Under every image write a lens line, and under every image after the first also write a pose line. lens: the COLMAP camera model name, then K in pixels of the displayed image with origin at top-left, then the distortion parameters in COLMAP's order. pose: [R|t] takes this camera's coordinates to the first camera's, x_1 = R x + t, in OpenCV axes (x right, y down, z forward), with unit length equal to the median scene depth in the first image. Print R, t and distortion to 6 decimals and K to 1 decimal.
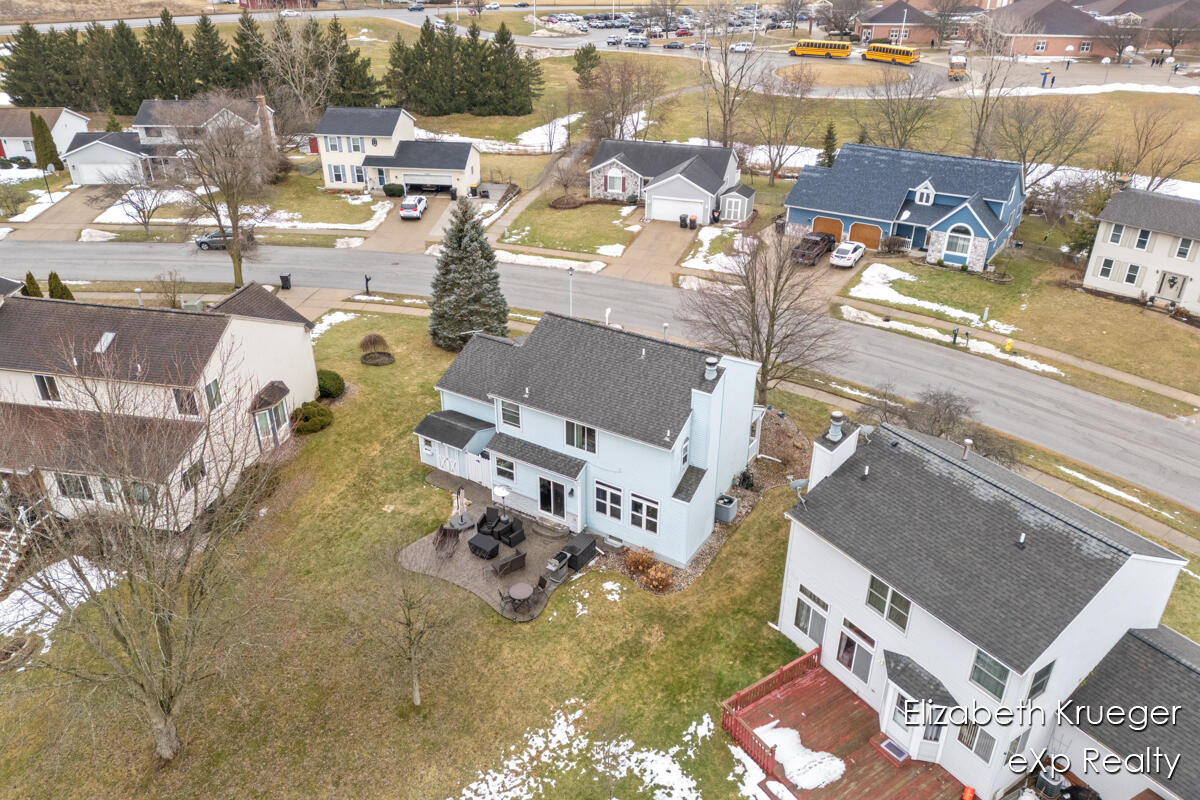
lens RADIAL K [[866.0, 0, 600.0], [0, 866.0, 400.0], [0, 0, 1]] dist [0.099125, -0.109808]
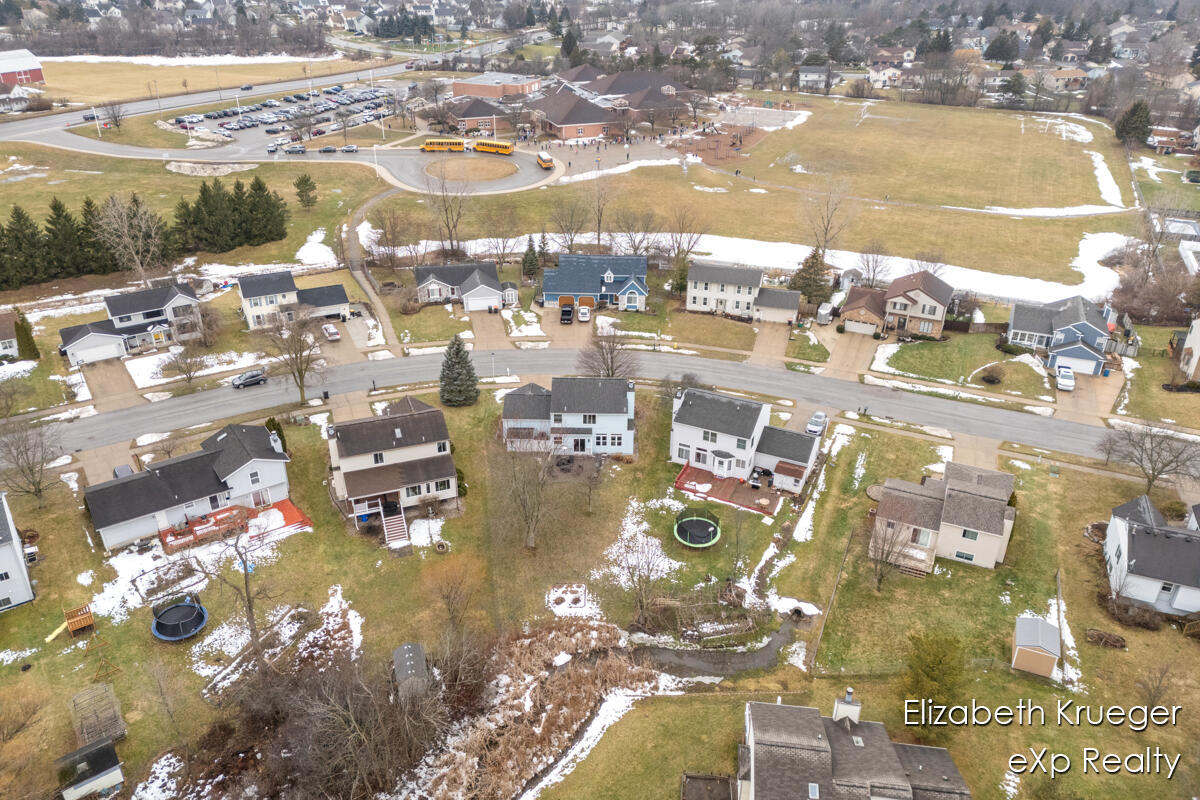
lens RADIAL K [[866.0, 0, 600.0], [0, 866.0, 400.0], [0, 0, 1]] dist [0.099125, -0.109808]
pose [[0.856036, -0.241537, 0.457014, -1.033371], [0.240163, 0.968742, 0.062140, -0.150325], [-0.457737, 0.056563, 0.887286, -1.218526]]
